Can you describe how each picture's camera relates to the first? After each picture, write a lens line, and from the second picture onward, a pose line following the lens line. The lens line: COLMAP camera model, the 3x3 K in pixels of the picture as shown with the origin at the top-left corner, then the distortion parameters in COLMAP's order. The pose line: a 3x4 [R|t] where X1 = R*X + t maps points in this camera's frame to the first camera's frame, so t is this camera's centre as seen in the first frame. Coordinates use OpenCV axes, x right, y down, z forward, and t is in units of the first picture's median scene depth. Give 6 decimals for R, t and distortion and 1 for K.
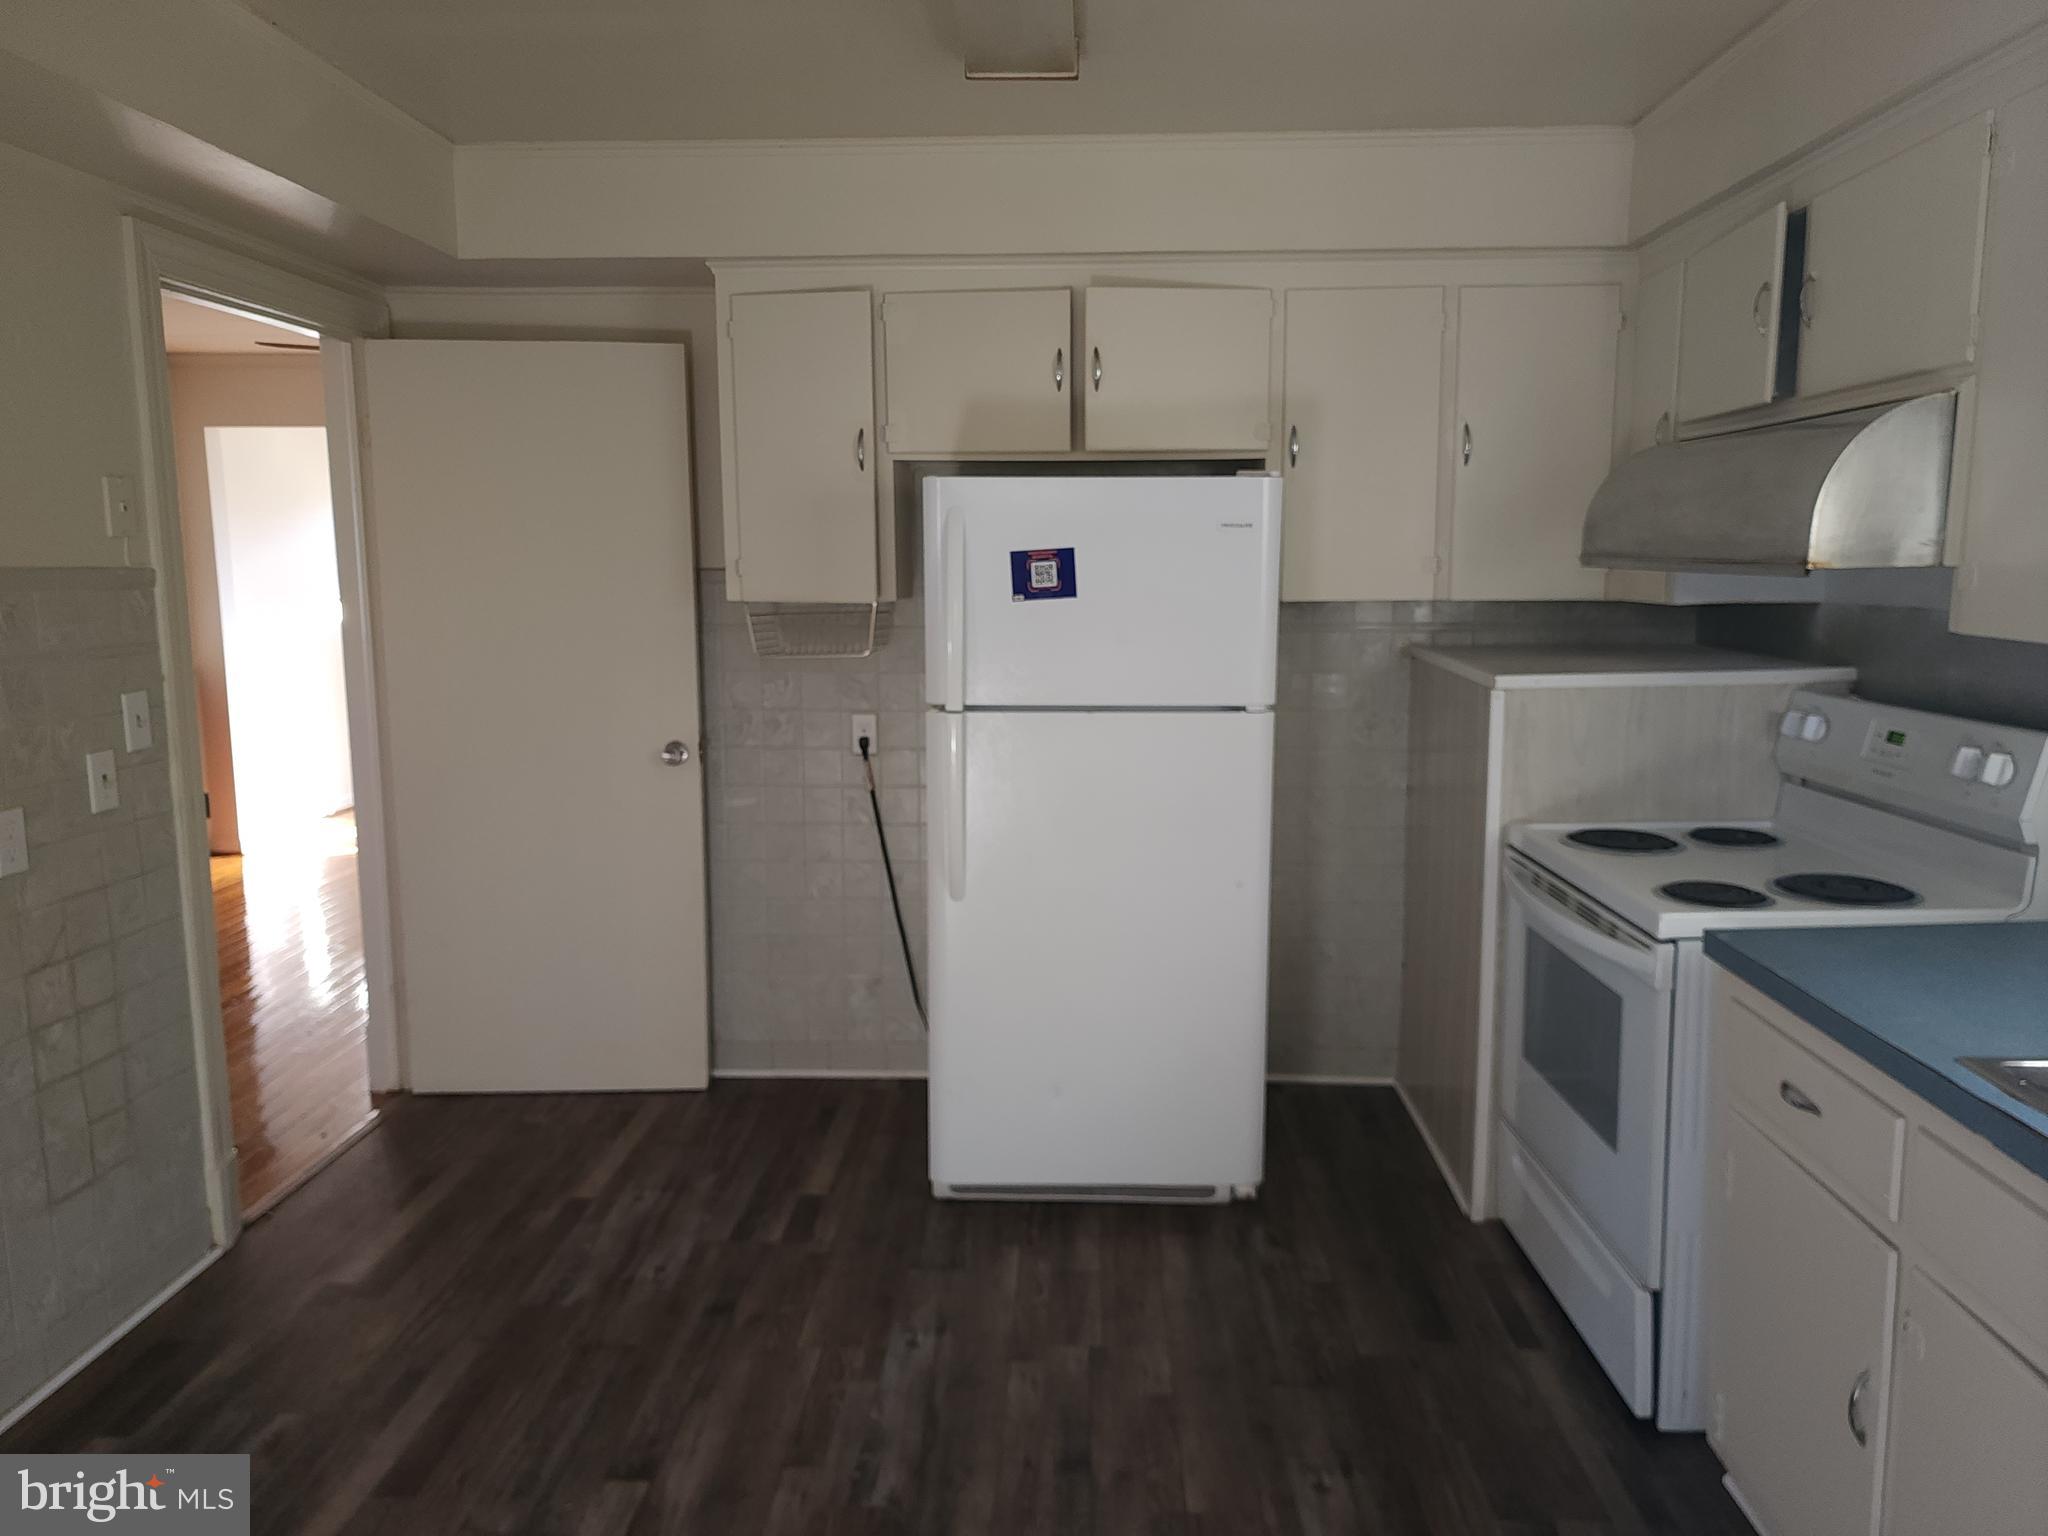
lens RADIAL K [[1375.0, 0, 1022.1], [0, 1375.0, 752.1], [0, 0, 1]] dist [0.067862, -0.065616]
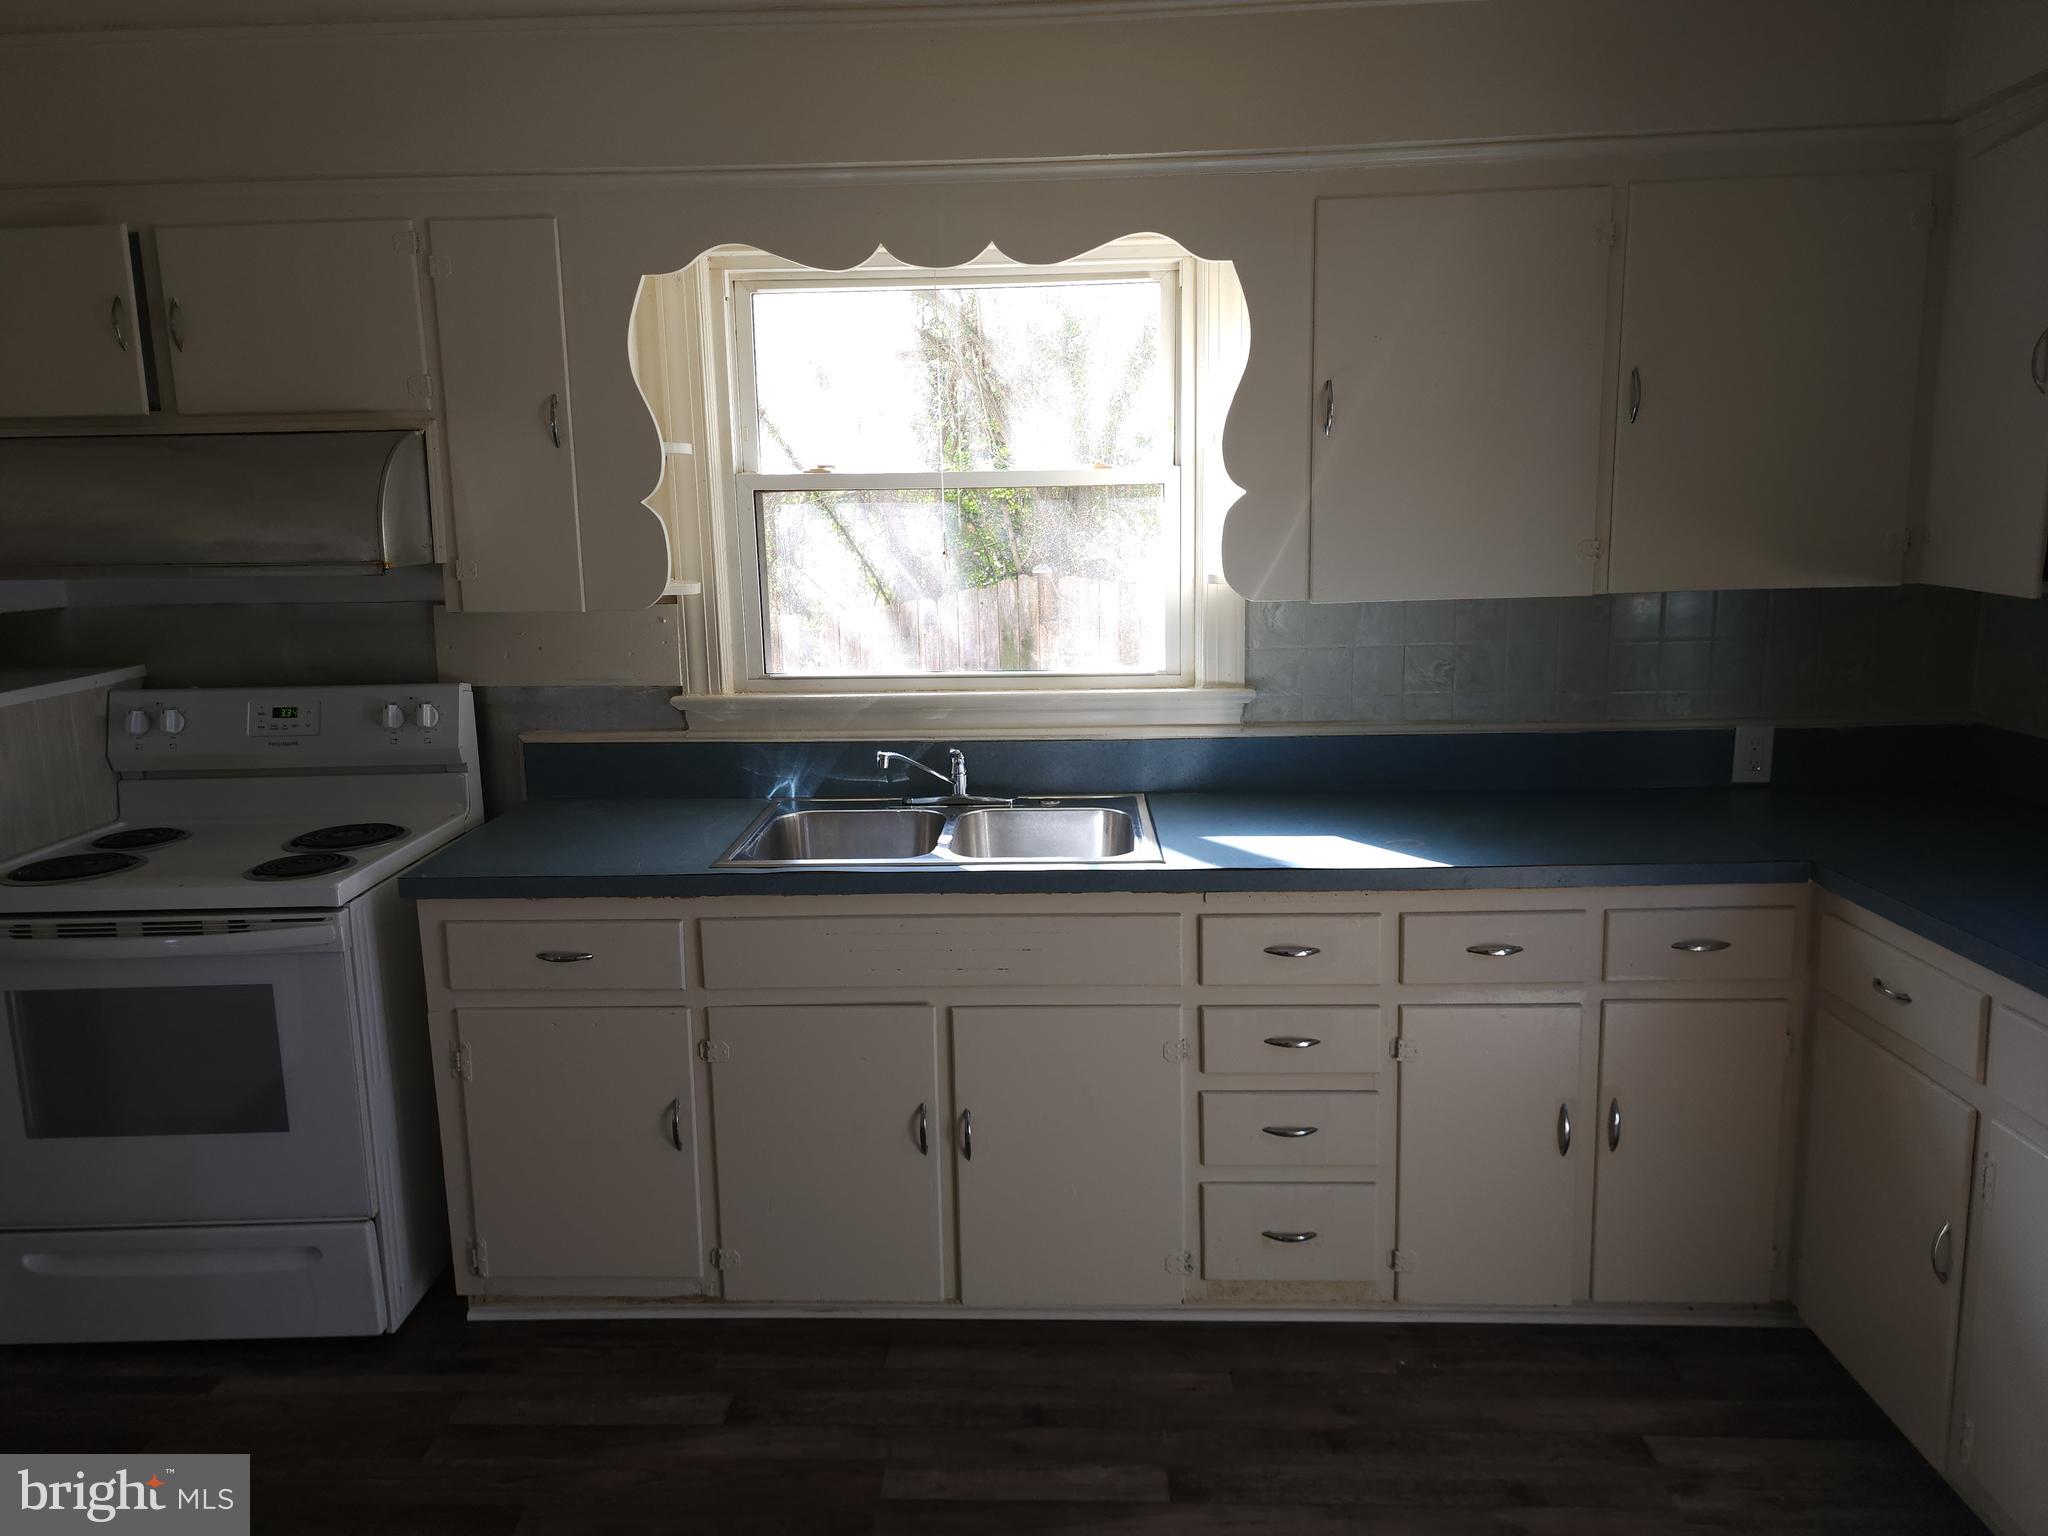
lens RADIAL K [[1375.0, 0, 1022.1], [0, 1375.0, 752.1], [0, 0, 1]] dist [0.067862, -0.065616]
pose [[-0.023991, -0.164921, 0.986015, -0.564891], [0.163261, 0.972412, 0.166618, -0.073713], [-0.986291, 0.164975, 0.003596, 0.399978]]
